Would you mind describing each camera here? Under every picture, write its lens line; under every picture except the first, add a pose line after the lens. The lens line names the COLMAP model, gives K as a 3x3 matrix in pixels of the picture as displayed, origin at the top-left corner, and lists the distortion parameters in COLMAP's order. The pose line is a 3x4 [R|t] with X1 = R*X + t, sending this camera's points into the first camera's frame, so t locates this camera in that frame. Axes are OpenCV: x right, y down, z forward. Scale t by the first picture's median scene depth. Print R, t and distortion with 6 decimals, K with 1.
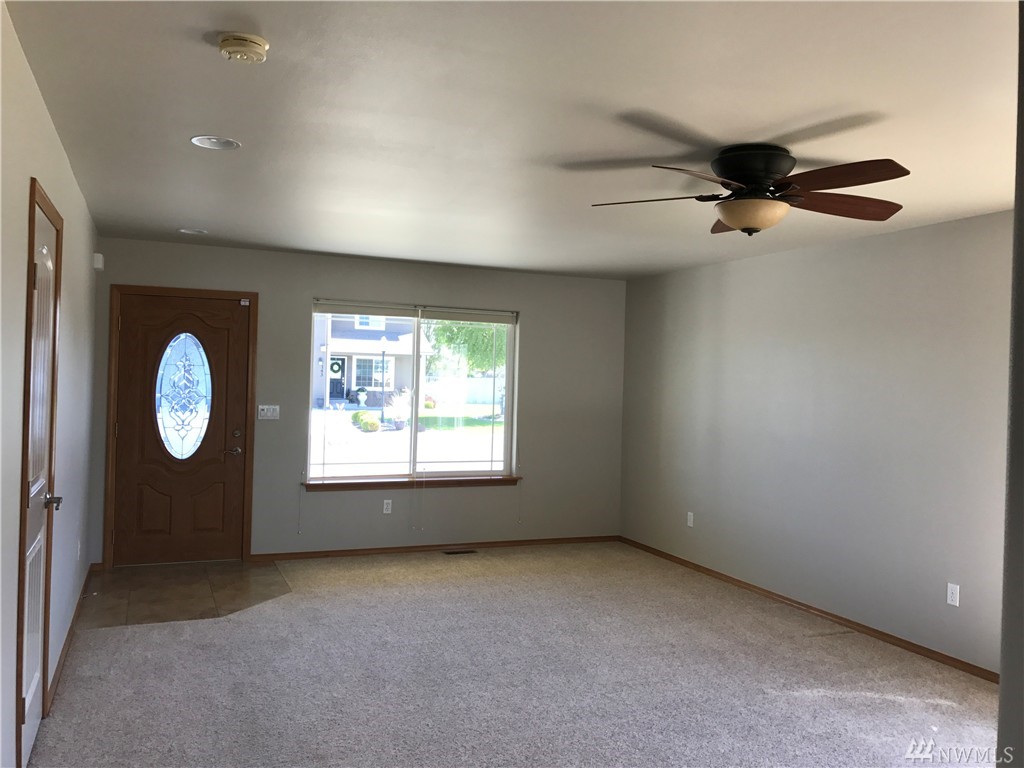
lens RADIAL K [[844.7, 0, 512.0], [0, 844.7, 384.0], [0, 0, 1]] dist [0.077862, -0.124290]
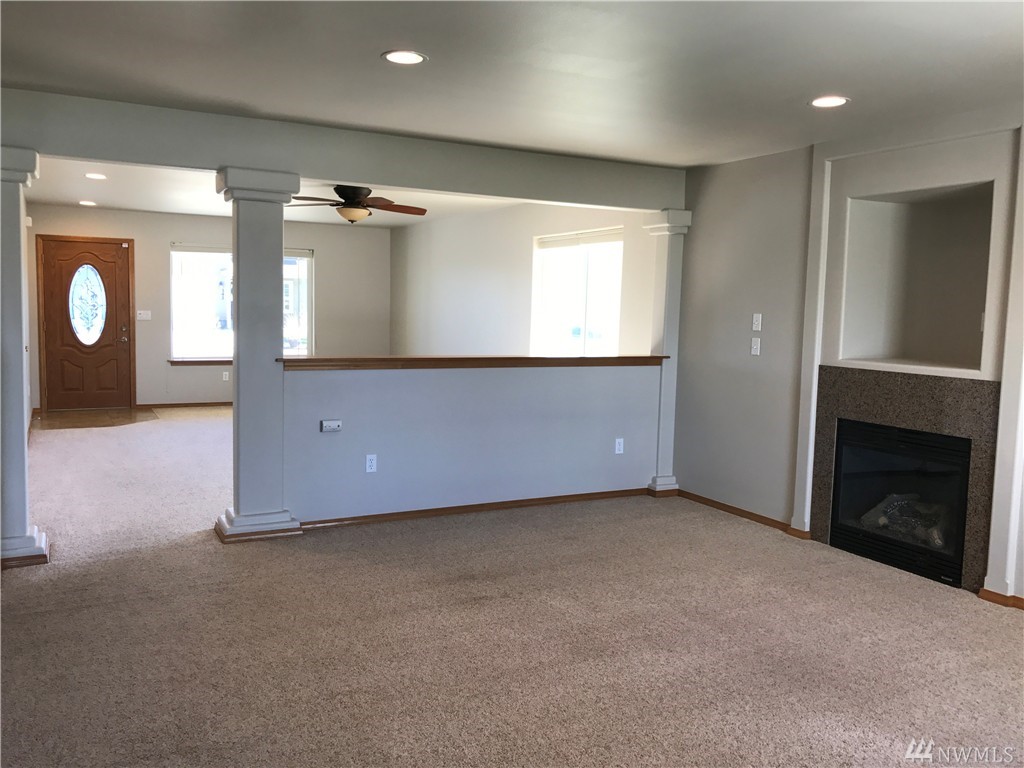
lens RADIAL K [[868.0, 0, 512.0], [0, 868.0, 384.0], [0, 0, 1]] dist [0.039669, 0.003094]
pose [[0.997023, -0.012699, 0.076047, 0.272855], [0.006143, 0.996292, 0.085822, 0.024972], [-0.076855, -0.085100, 0.993404, -0.684374]]
